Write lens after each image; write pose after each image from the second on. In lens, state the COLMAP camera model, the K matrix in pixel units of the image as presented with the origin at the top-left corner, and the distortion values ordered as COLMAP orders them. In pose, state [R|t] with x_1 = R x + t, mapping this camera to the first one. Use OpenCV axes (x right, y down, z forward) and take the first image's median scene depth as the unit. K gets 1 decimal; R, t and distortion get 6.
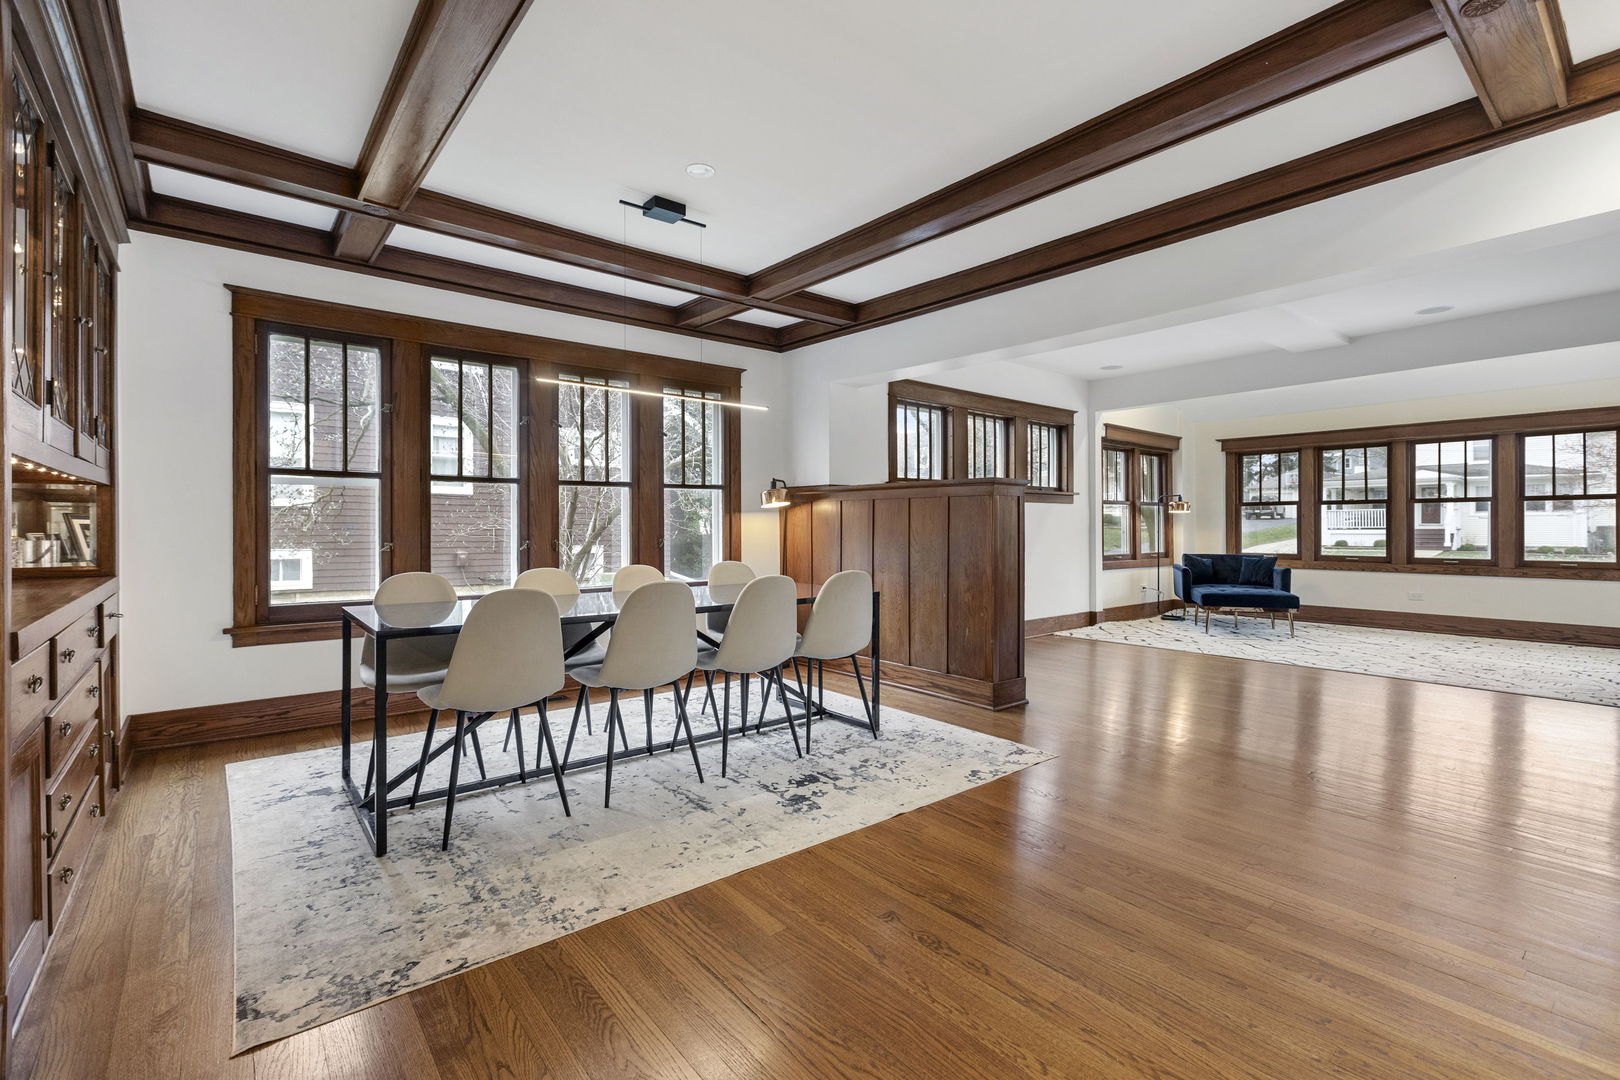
lens RADIAL K [[726.1, 0, 815.8], [0, 726.1, 538.6], [0, 0, 1]] dist [-0.001459, 0.000255]
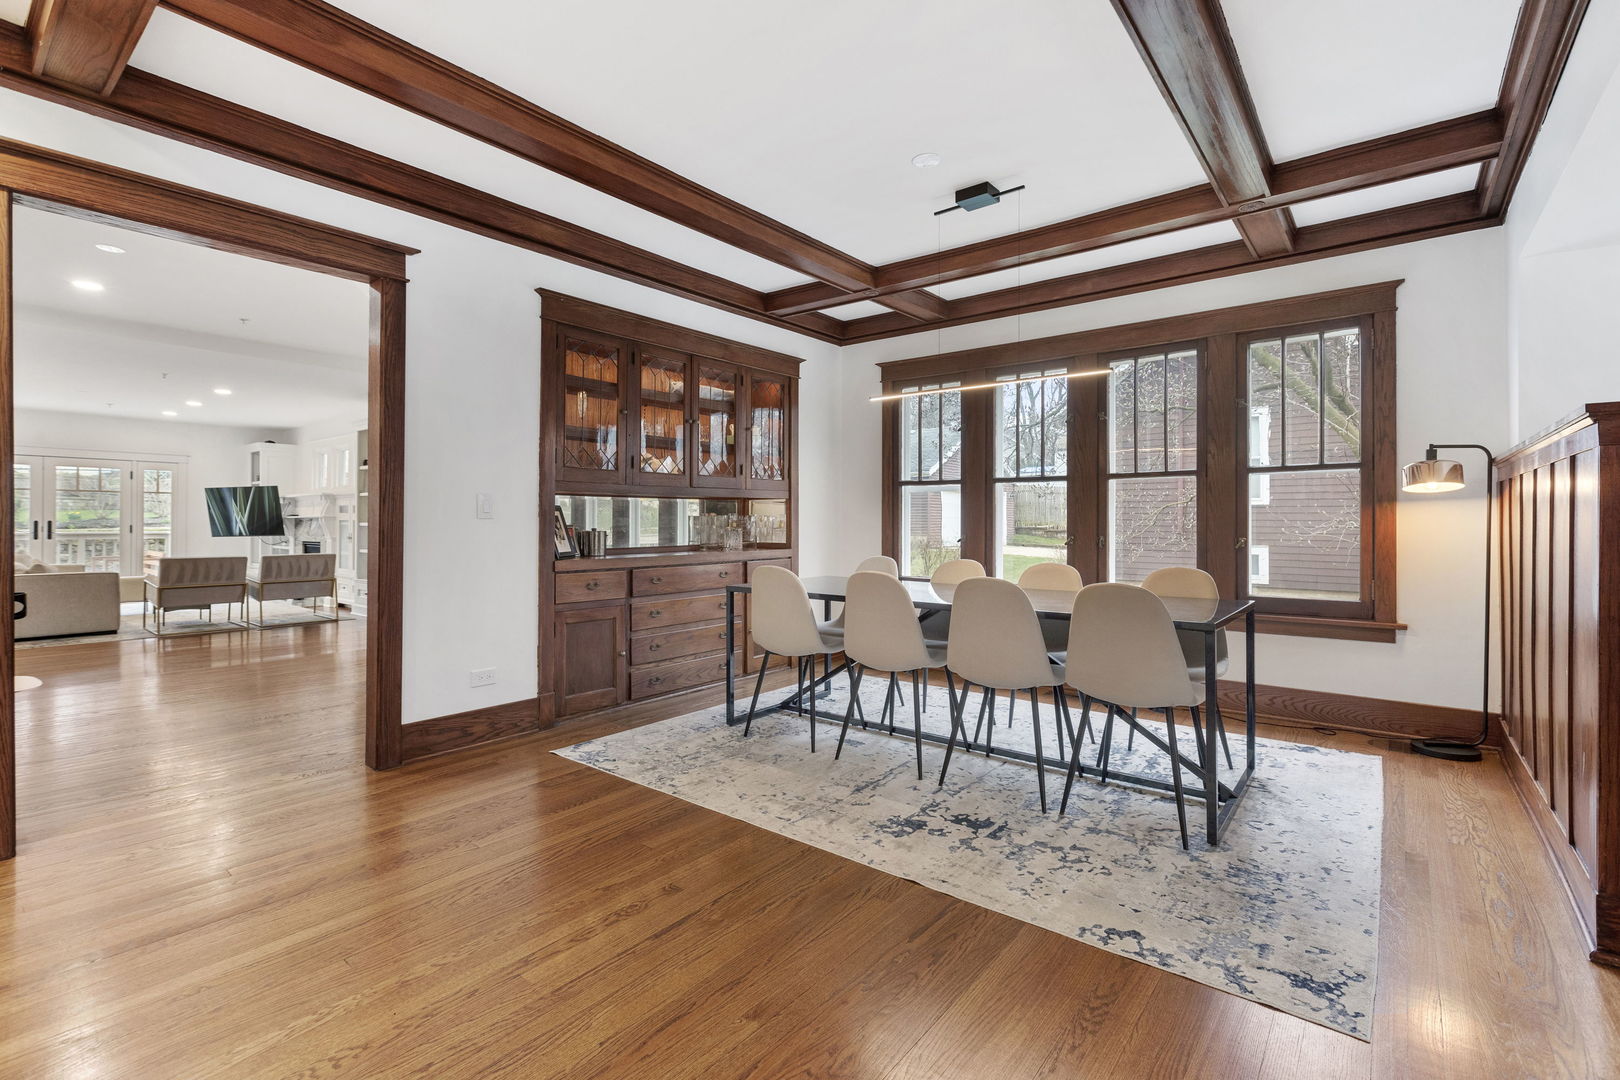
lens RADIAL K [[726.1, 0, 815.8], [0, 726.1, 538.6], [0, 0, 1]] dist [-0.001459, 0.000255]
pose [[0.208277, 0.021806, -0.977827, 0.730554], [-0.017909, 0.999669, 0.018479, -0.008763], [0.977906, 0.013663, 0.208599, 0.610537]]
